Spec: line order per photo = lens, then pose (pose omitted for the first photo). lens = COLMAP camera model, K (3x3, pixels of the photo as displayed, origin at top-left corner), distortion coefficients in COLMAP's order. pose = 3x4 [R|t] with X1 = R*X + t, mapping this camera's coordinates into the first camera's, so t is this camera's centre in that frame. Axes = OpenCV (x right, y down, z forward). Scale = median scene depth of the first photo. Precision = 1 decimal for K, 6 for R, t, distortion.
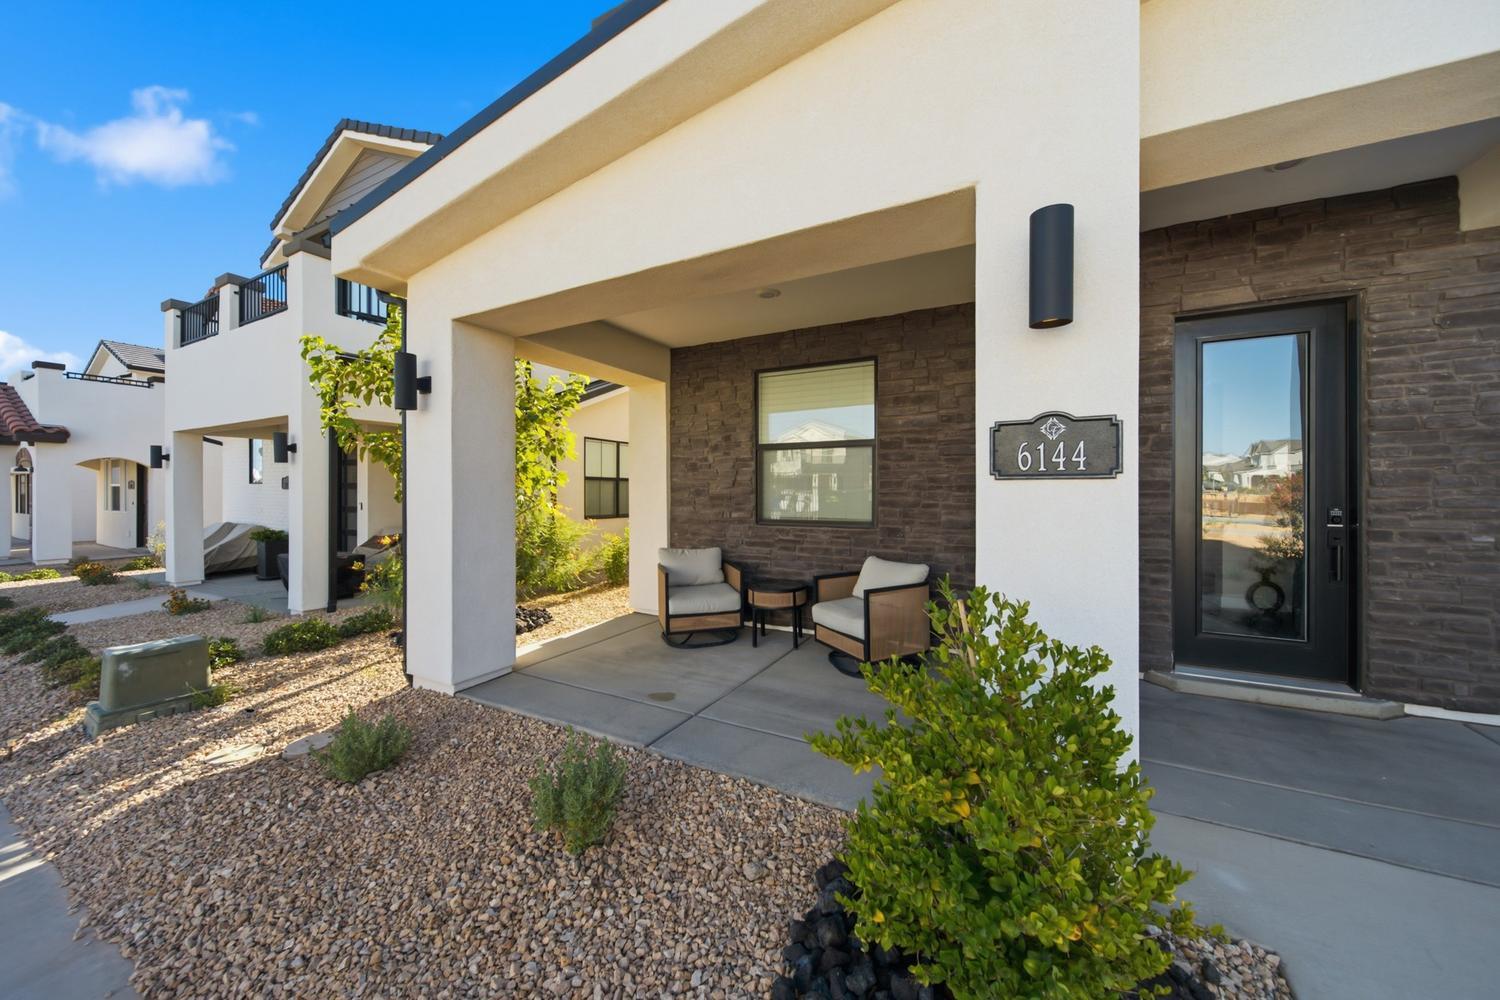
lens RADIAL K [[529.8, 0, 748.3], [0, 529.8, 494.7], [0, 0, 1]] dist [-0.002846, -0.000838]
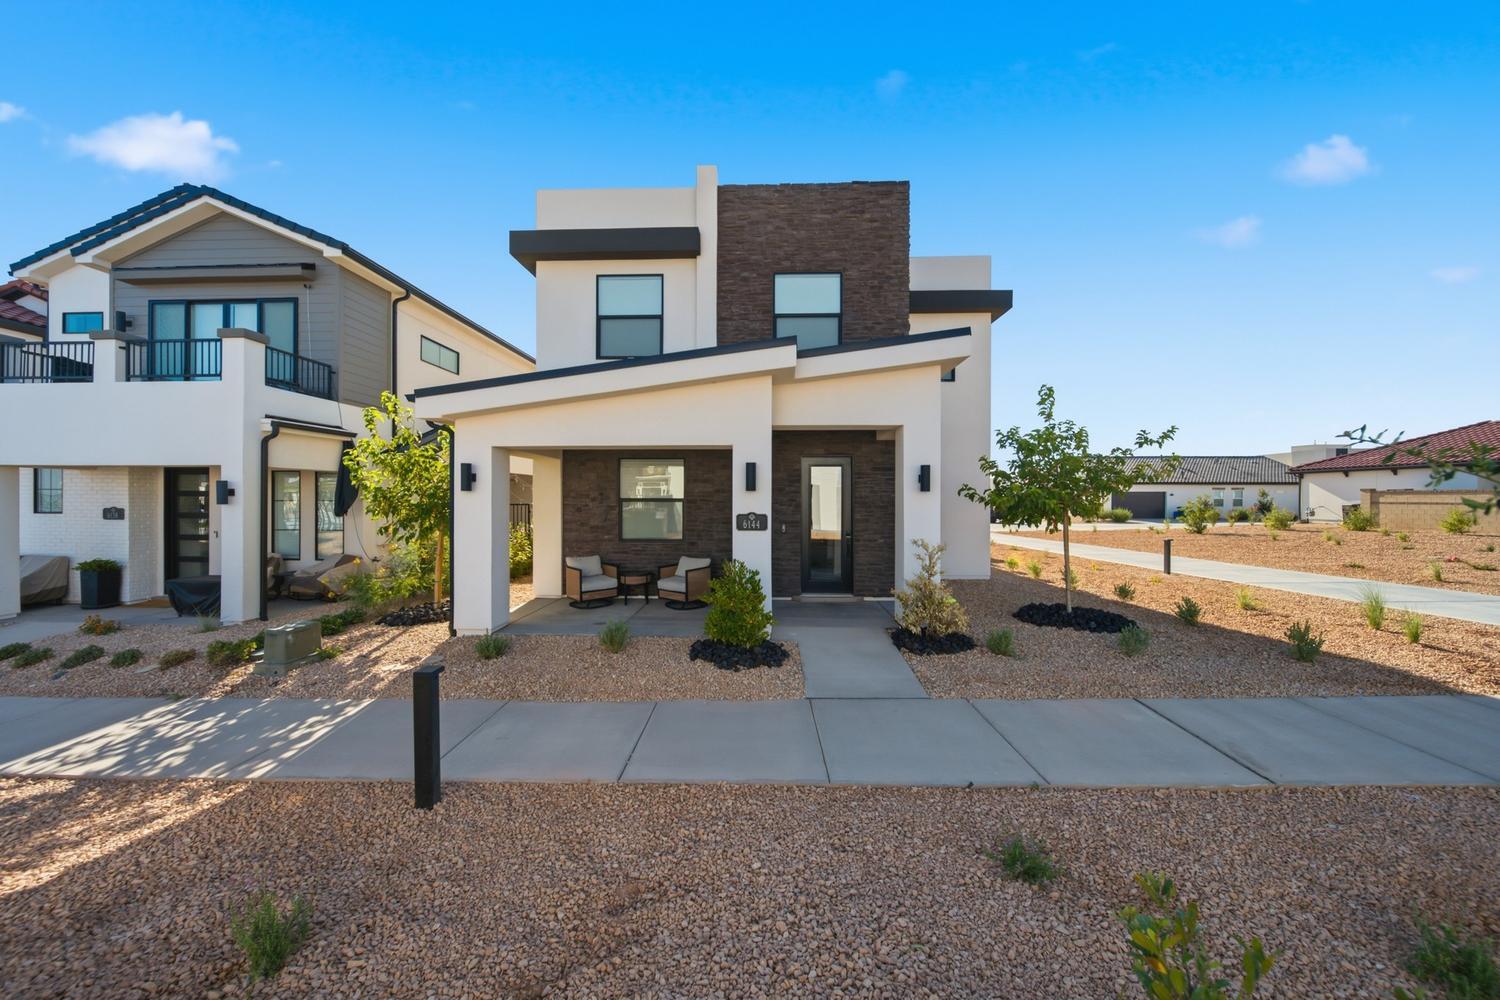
lens RADIAL K [[529.8, 0, 747.7], [0, 529.8, 498.3], [0, 0, 1]] dist [-0.002846, -0.000838]
pose [[0.897954, 0.002050, 0.440085, -0.387481], [-0.000202, 0.999991, -0.004247, -0.085945], [-0.440089, 0.003725, 0.897946, -0.829300]]
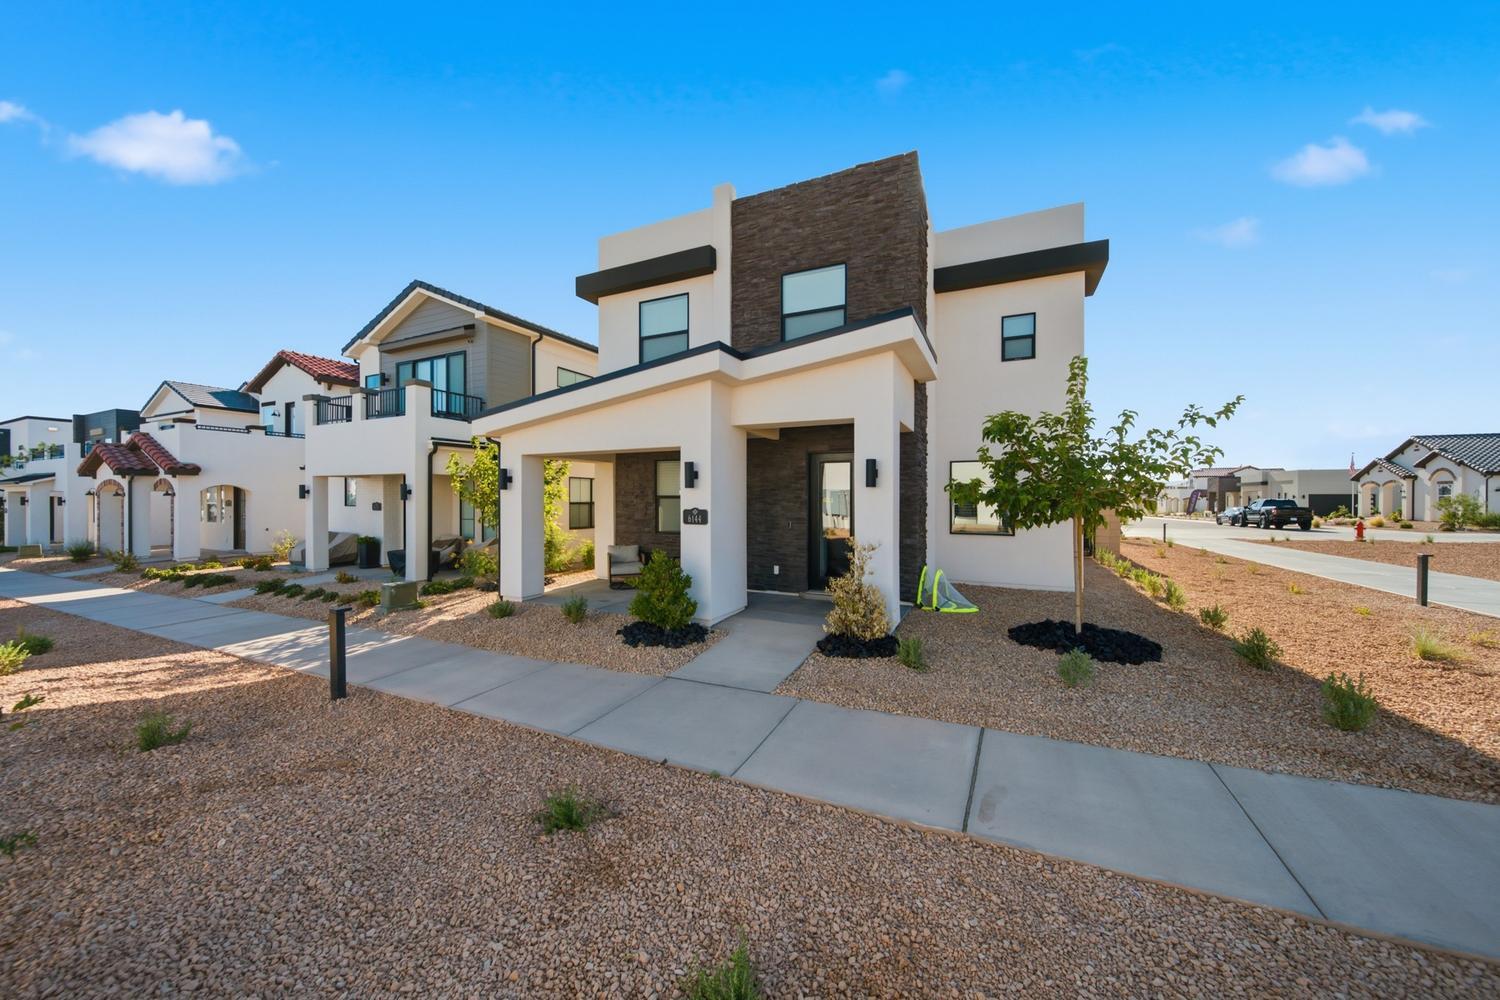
lens RADIAL K [[529.8, 0, 749.7], [0, 529.8, 499.7], [0, 0, 1]] dist [-0.002846, -0.000838]
pose [[0.999195, 0.001052, 0.040094, 0.298216], [-0.001079, 0.999999, 0.000654, -0.079295], [-0.040093, -0.000697, 0.999196, -1.087282]]
